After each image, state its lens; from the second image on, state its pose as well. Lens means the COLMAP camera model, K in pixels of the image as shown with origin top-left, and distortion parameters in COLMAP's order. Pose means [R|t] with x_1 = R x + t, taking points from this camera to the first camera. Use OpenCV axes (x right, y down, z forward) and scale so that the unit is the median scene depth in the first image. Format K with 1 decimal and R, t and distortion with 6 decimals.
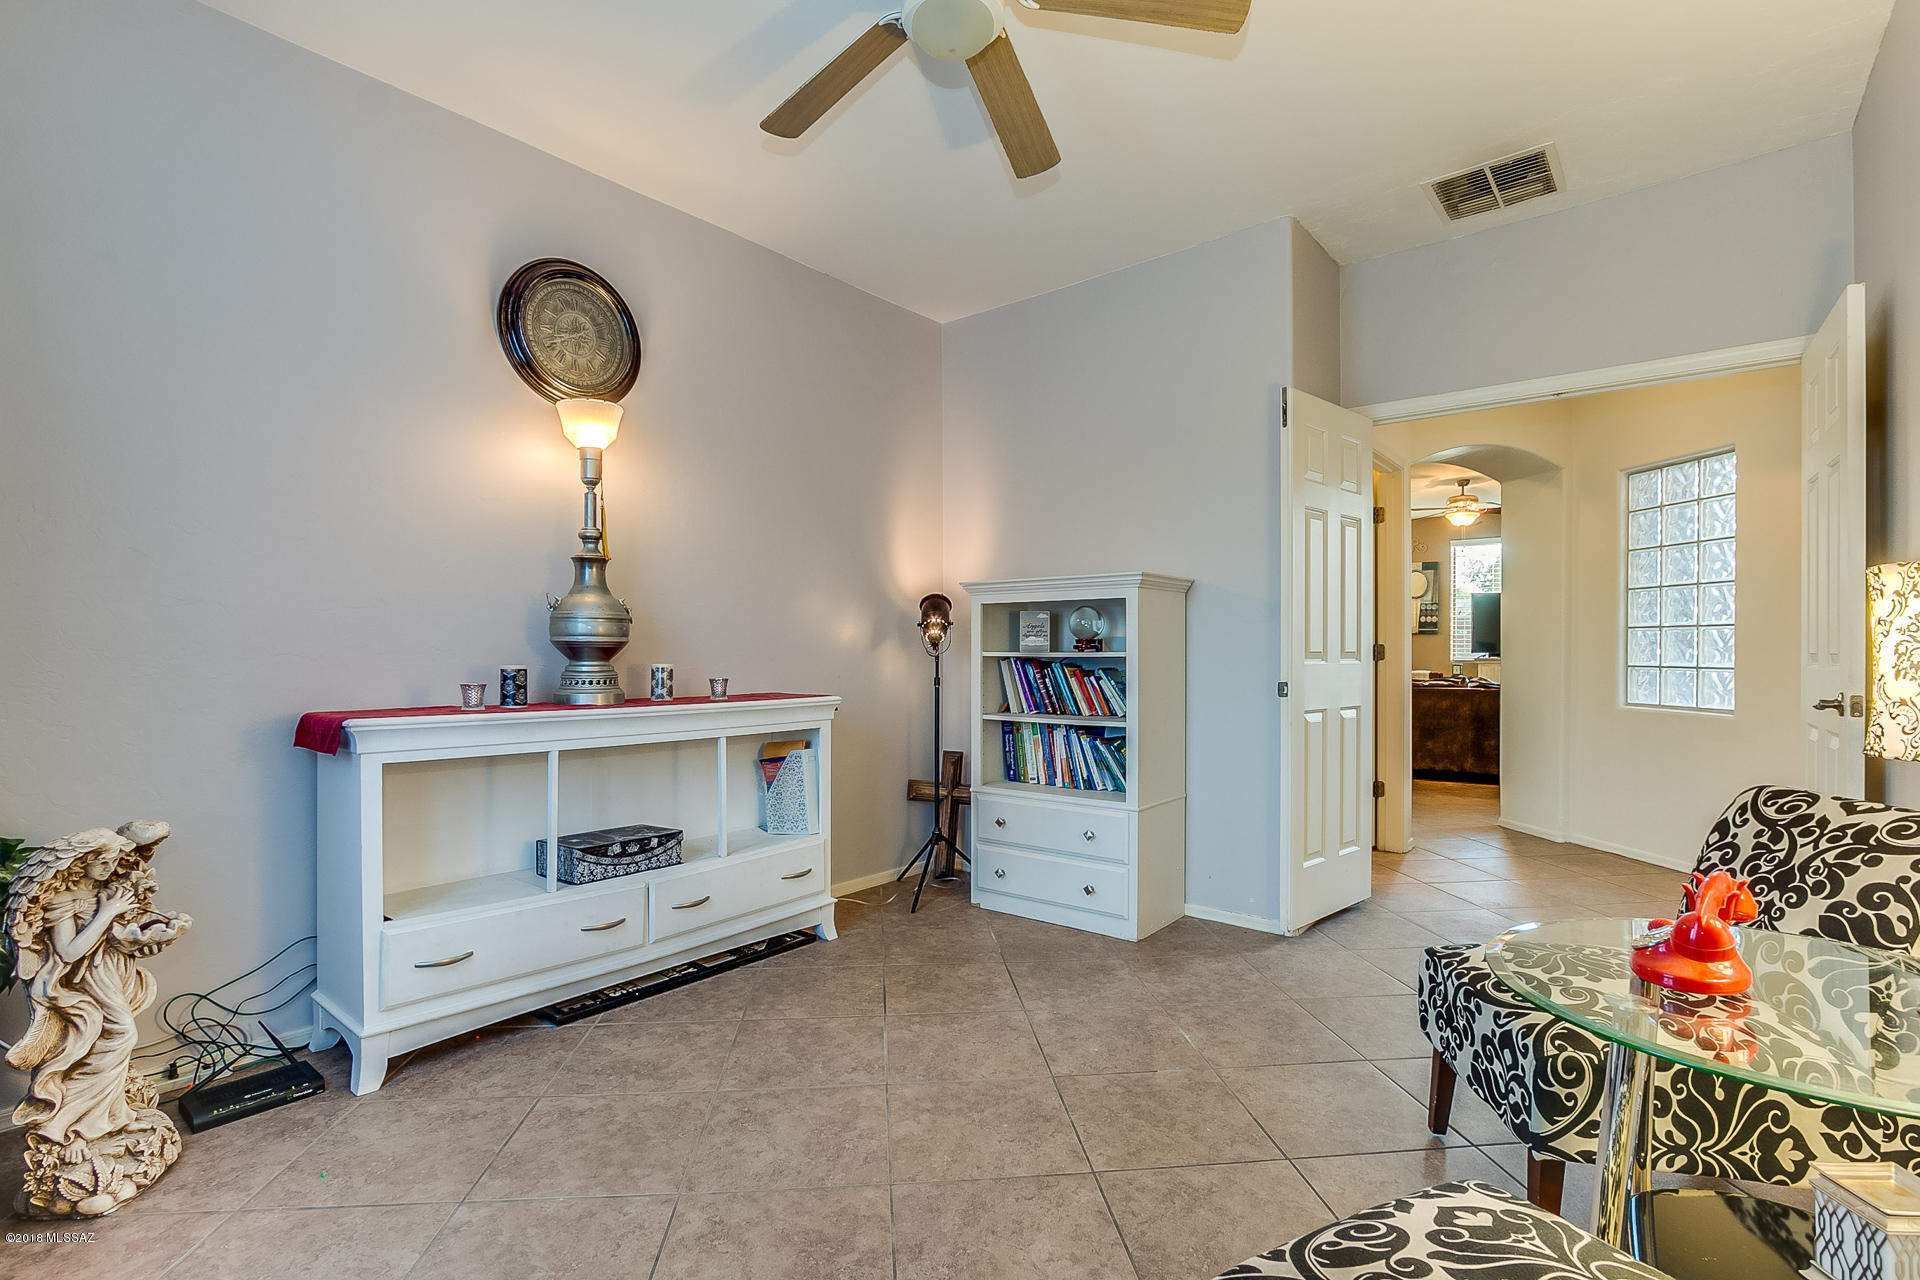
lens RADIAL K [[888.6, 0, 964.4], [0, 888.6, 649.6], [0, 0, 1]] dist [-0.023168, 0.003993]
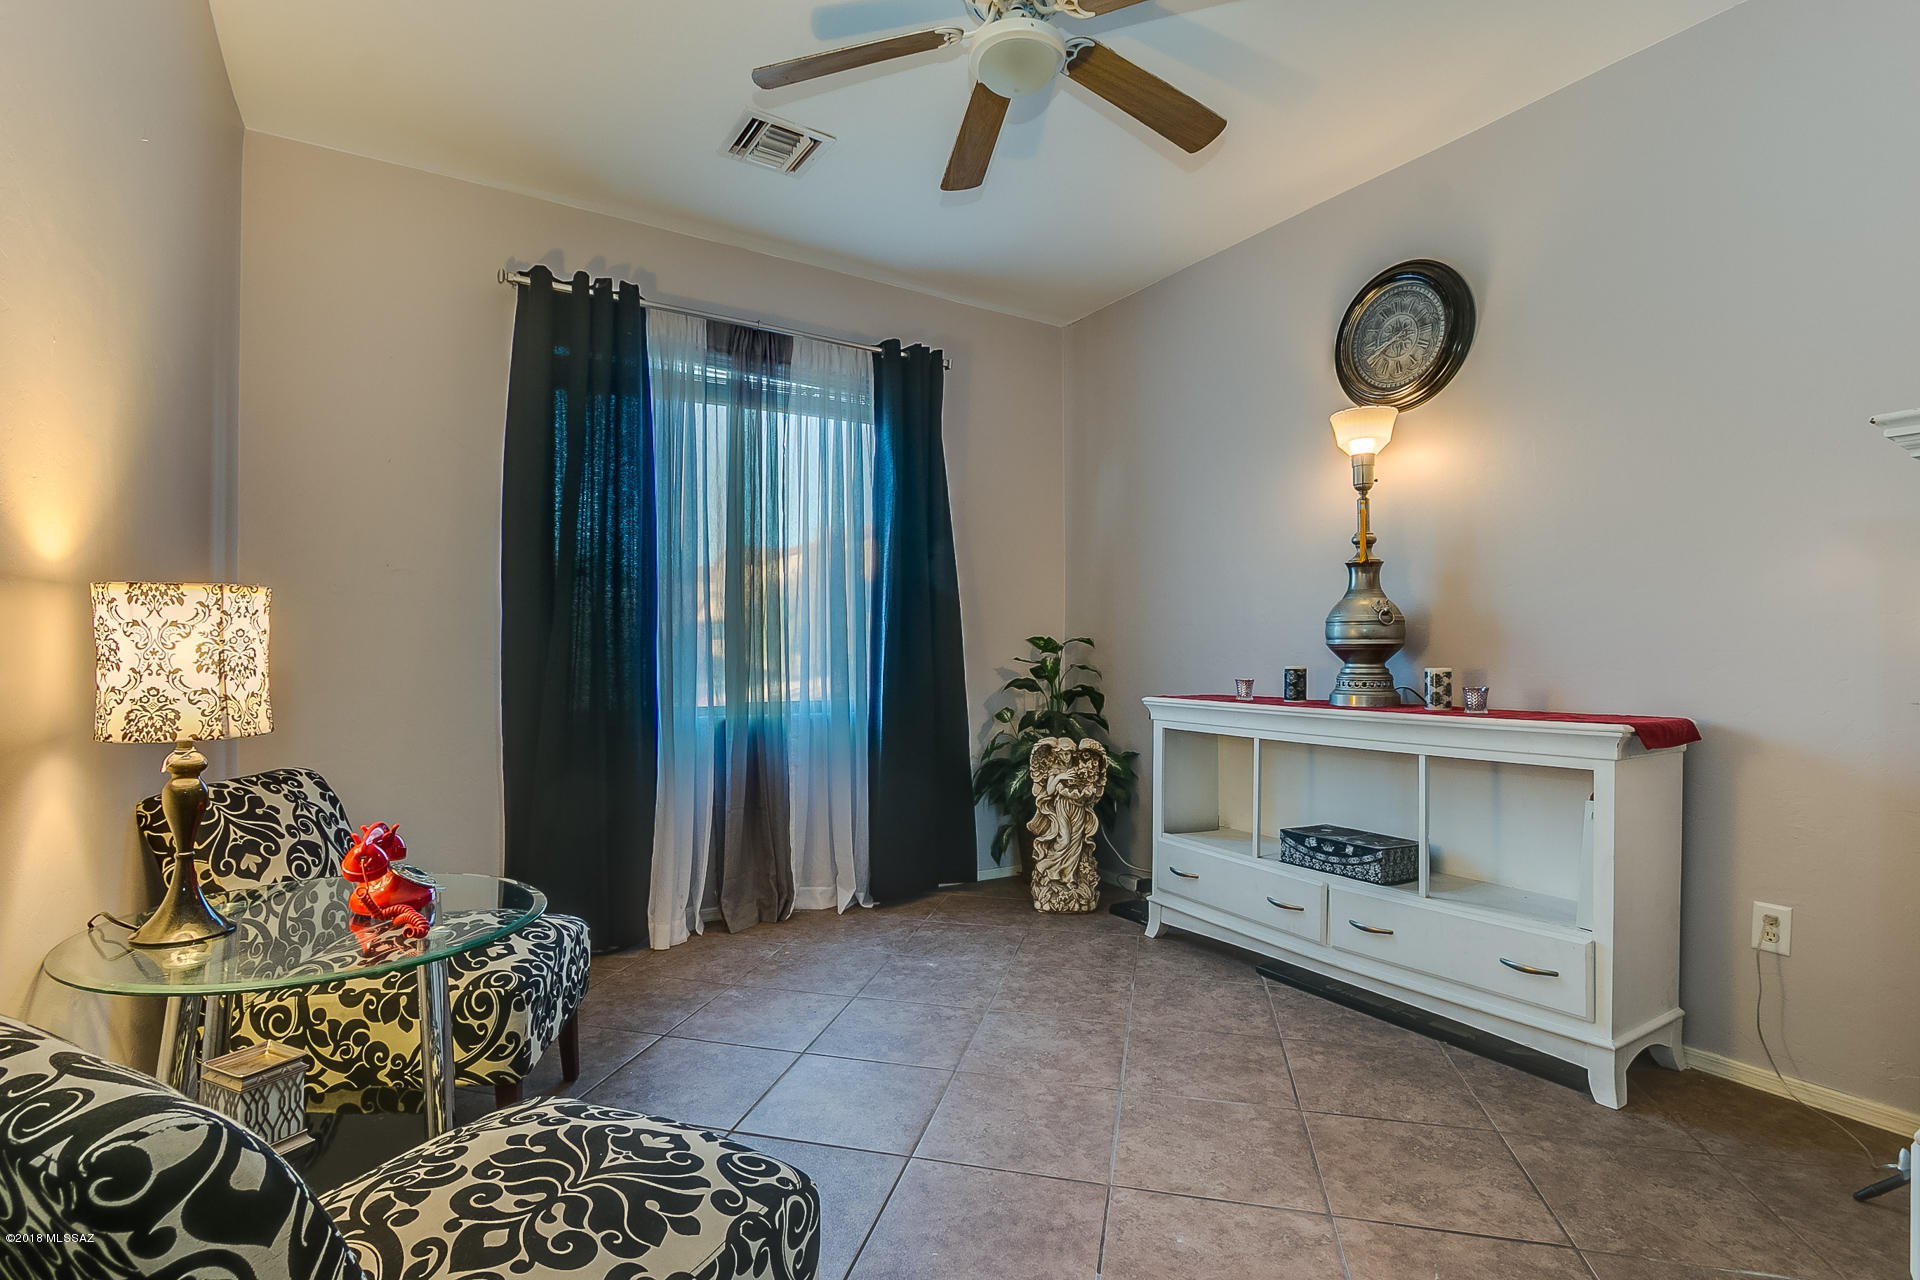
lens RADIAL K [[888.6, 0, 924.5], [0, 888.6, 659.8], [0, 0, 1]] dist [-0.023168, 0.003993]
pose [[-0.348111, 0.001702, -0.937452, 0.680595], [0.002115, 0.999997, 0.001030, 0.006147], [0.937451, -0.001624, -0.348114, 0.847859]]
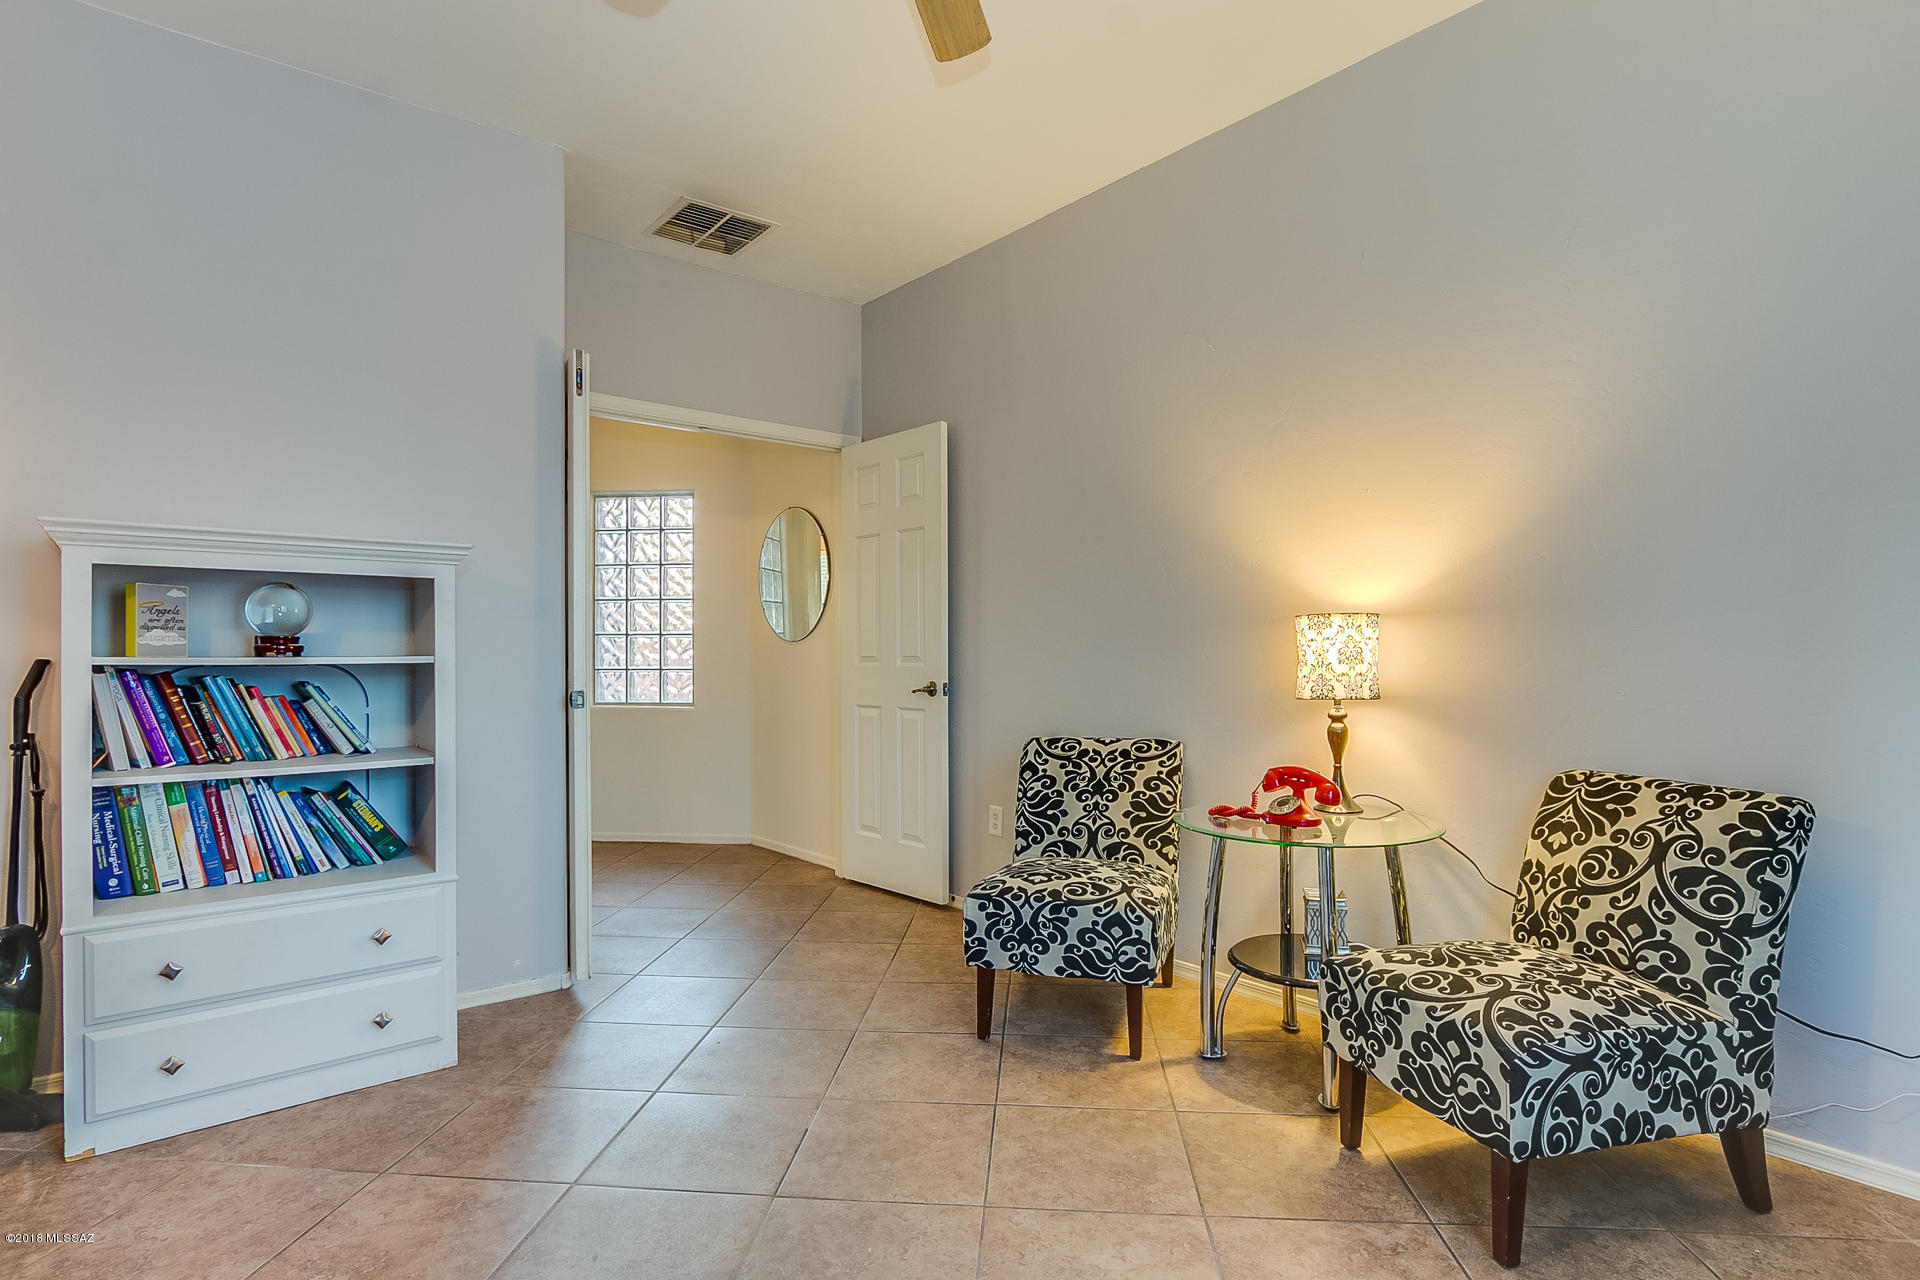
lens RADIAL K [[940.0, 0, 973.4], [0, 940.0, 643.4], [0, 0, 1]] dist [-0.012498, -0.000182]
pose [[0.197194, 0.012271, 0.980288, -0.518502], [0.001565, 0.999916, -0.012831, 0.003060], [-0.980363, 0.004065, 0.197158, 0.500422]]
